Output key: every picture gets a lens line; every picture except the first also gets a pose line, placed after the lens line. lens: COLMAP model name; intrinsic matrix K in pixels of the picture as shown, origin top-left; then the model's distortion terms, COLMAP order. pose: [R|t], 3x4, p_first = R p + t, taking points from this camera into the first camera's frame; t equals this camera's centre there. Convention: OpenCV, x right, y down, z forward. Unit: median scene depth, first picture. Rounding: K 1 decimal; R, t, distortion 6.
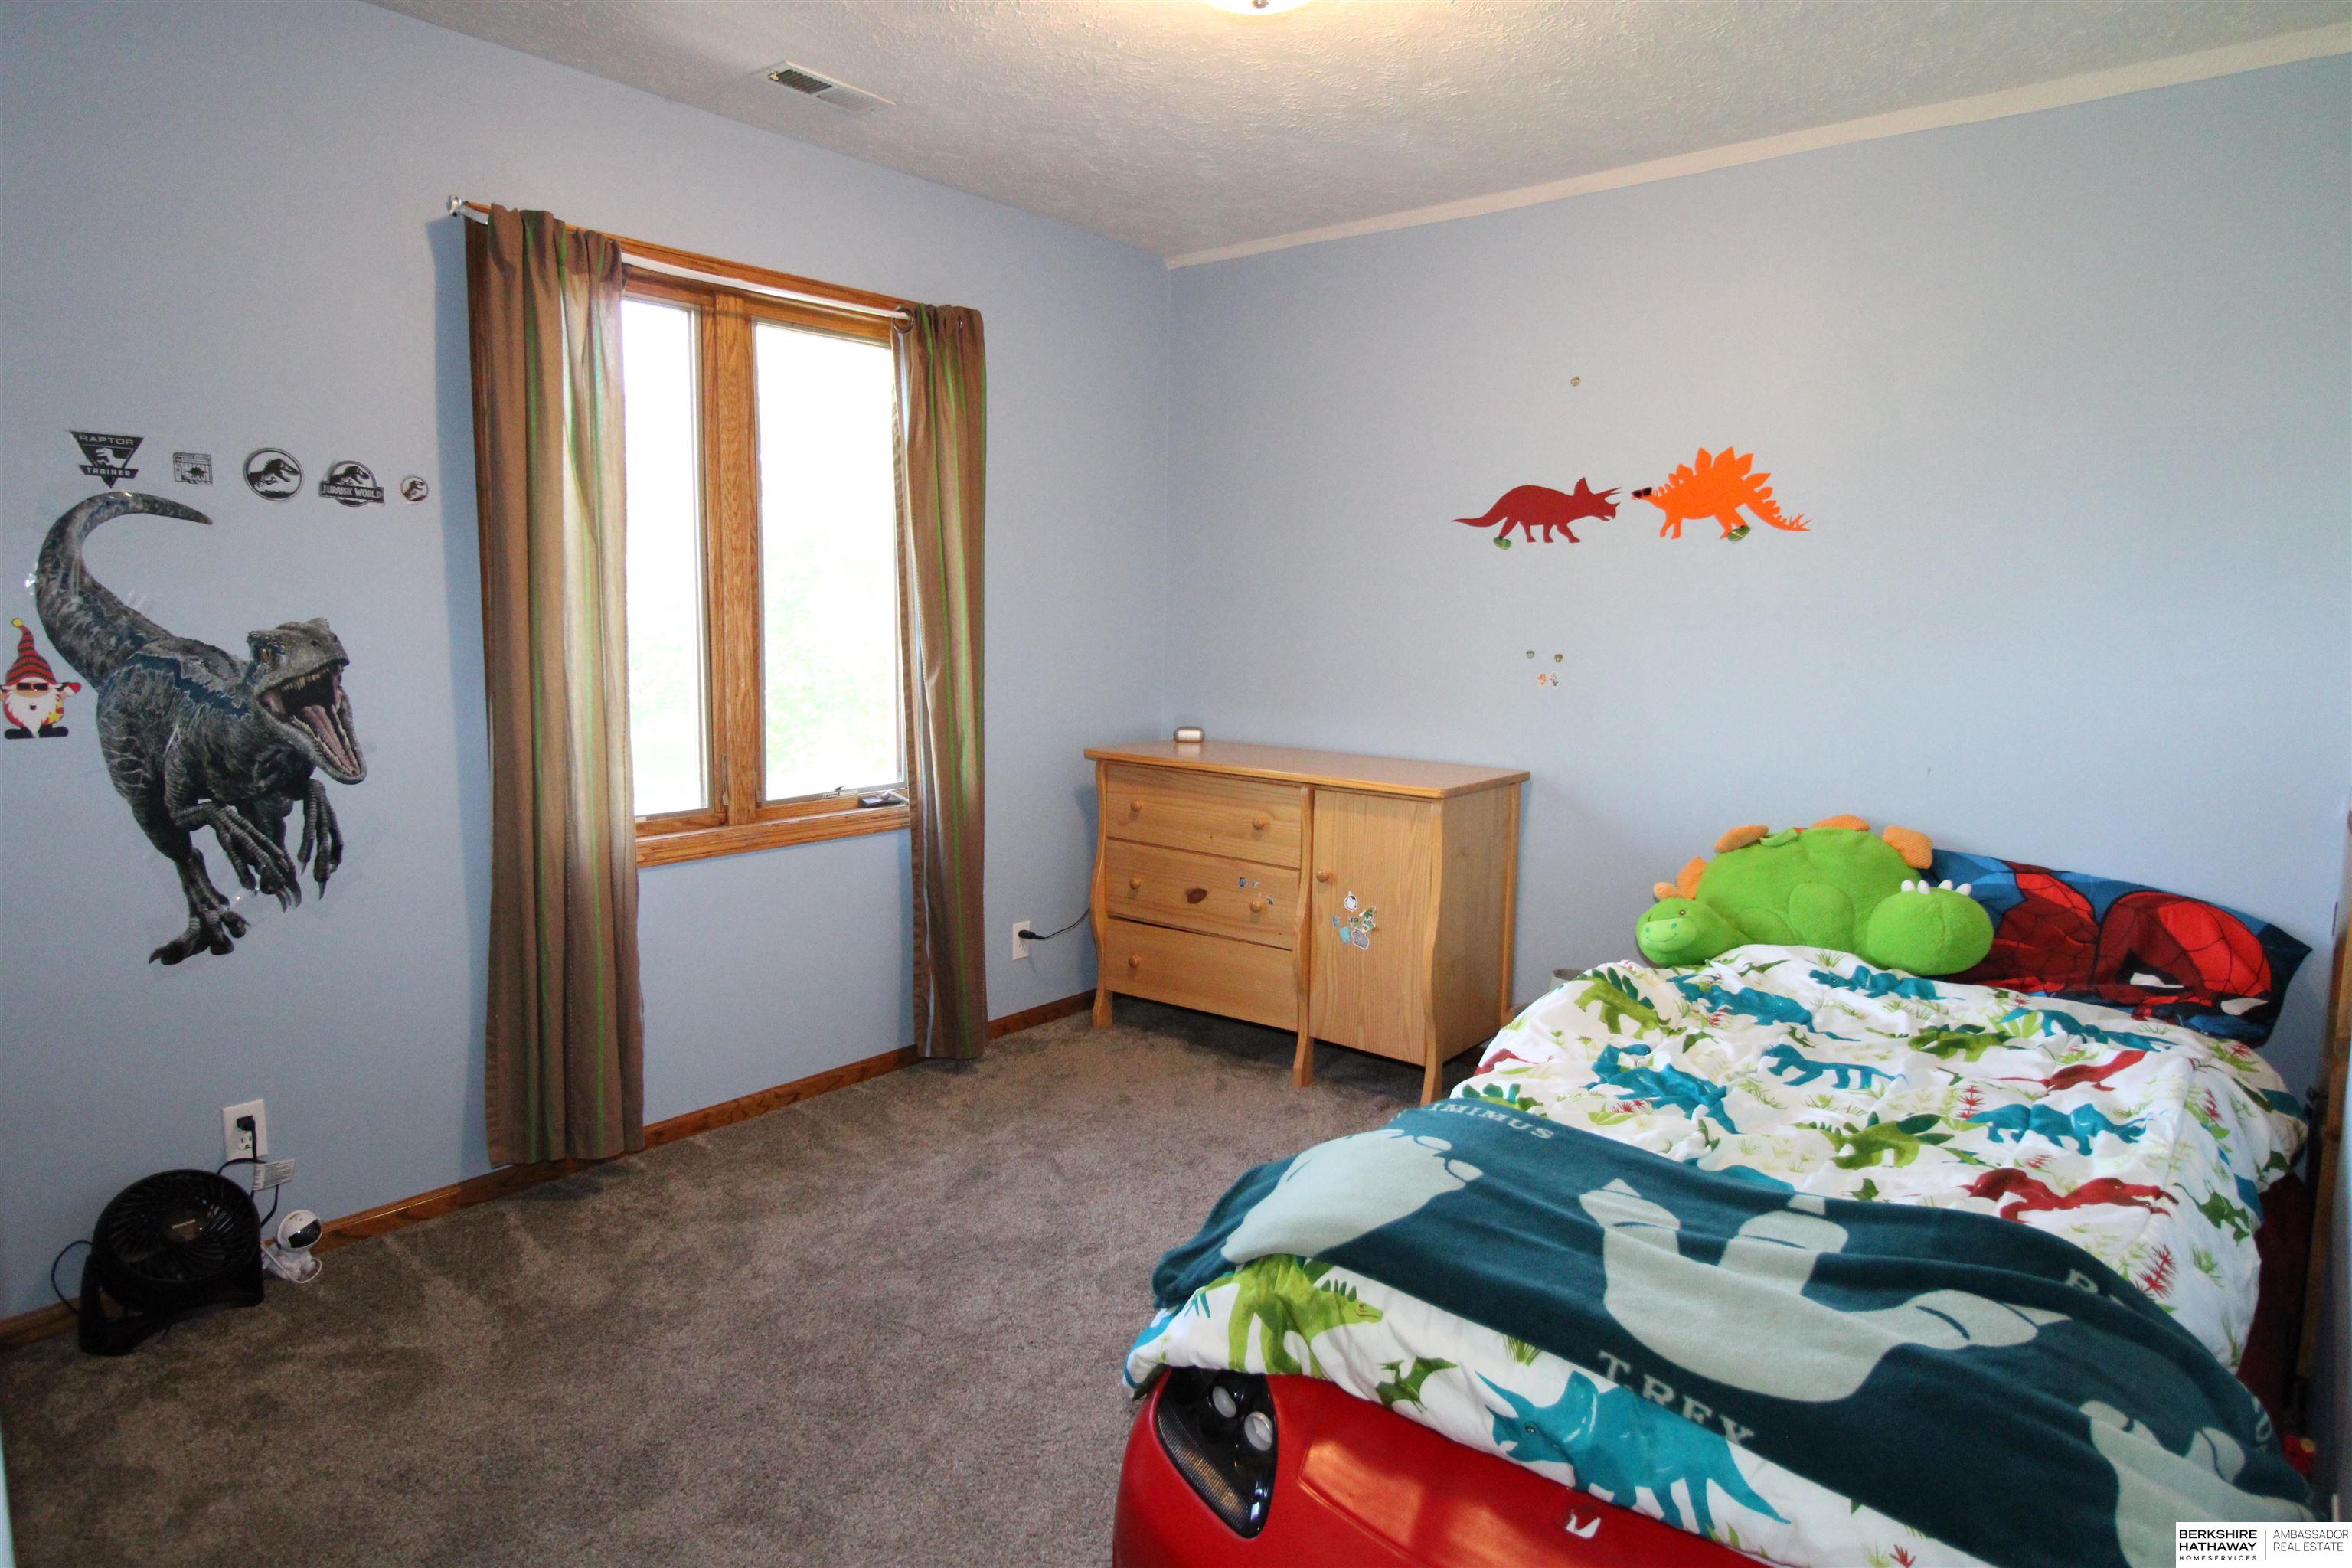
lens RADIAL K [[1392.0, 0, 1194.8], [0, 1392.0, 781.4], [0, 0, 1]] dist [0.007573, -0.013709]
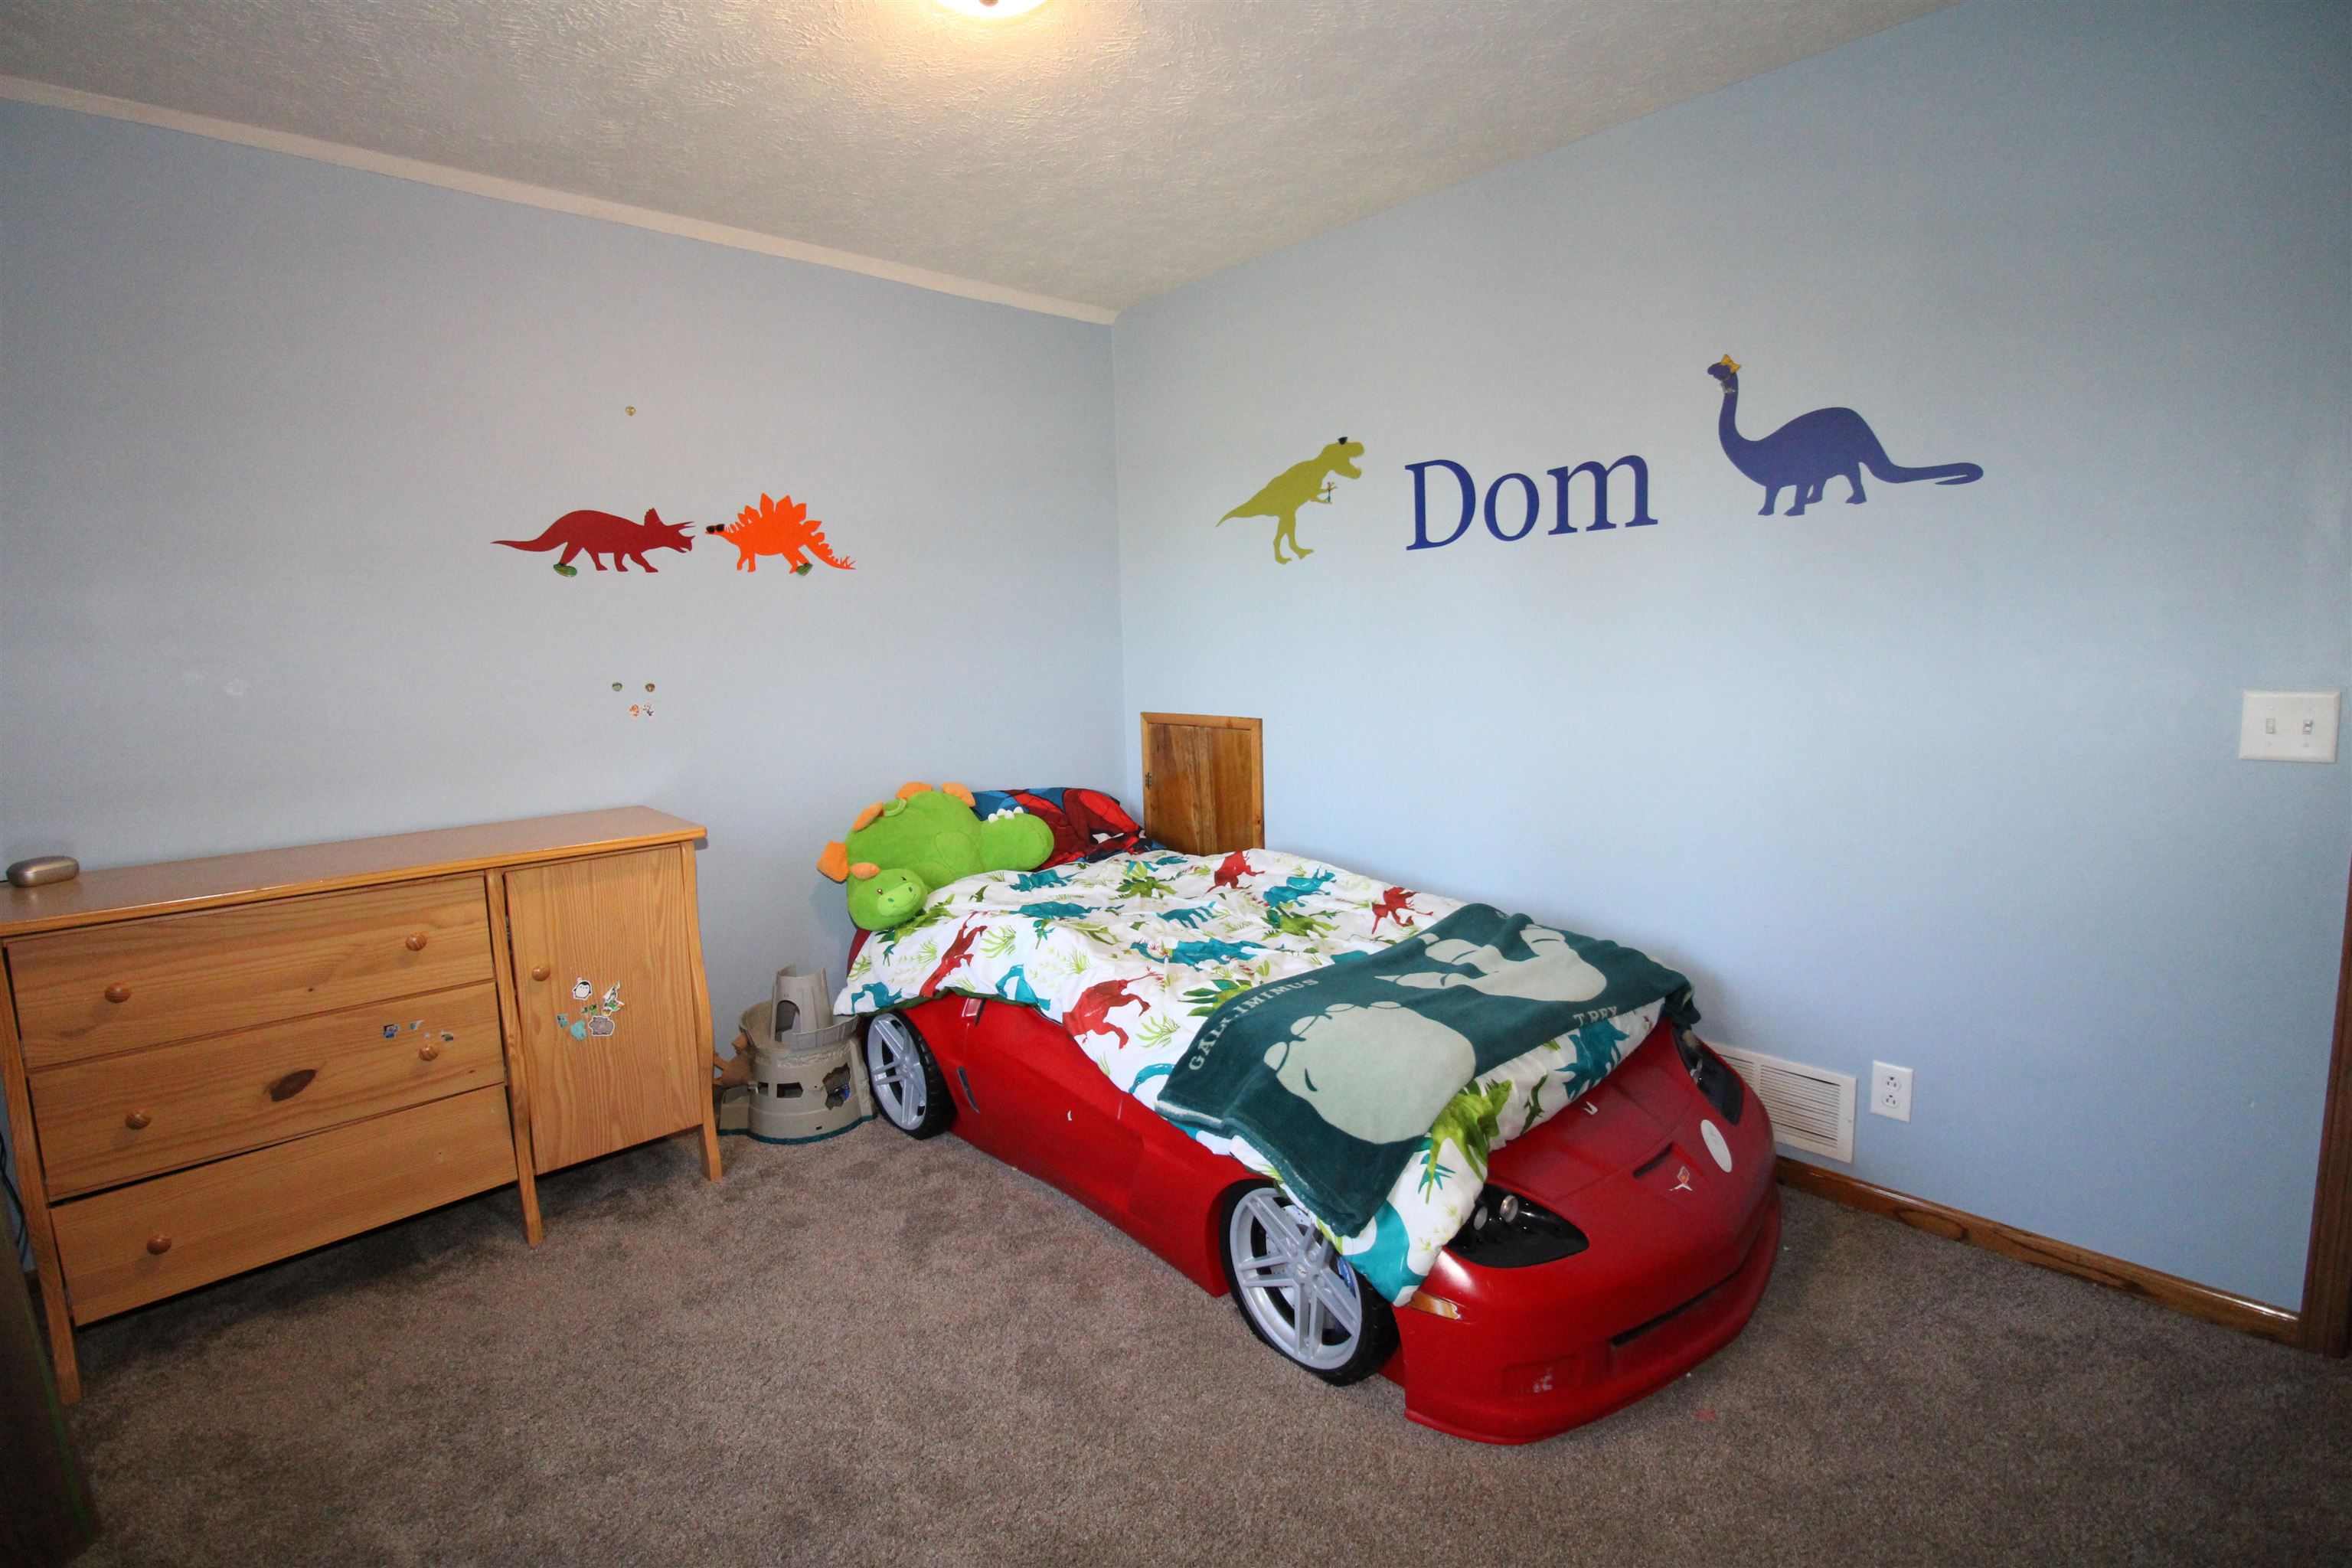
lens RADIAL K [[1085.0, 0, 1198.8], [0, 1085.0, 772.2], [0, 0, 1]] dist [-0.006404, -0.006822]
pose [[0.114613, -0.145481, 0.982700, -0.485526], [0.154450, 0.979799, 0.127038, -0.070382], [-0.981330, 0.137218, 0.134768, 0.542338]]
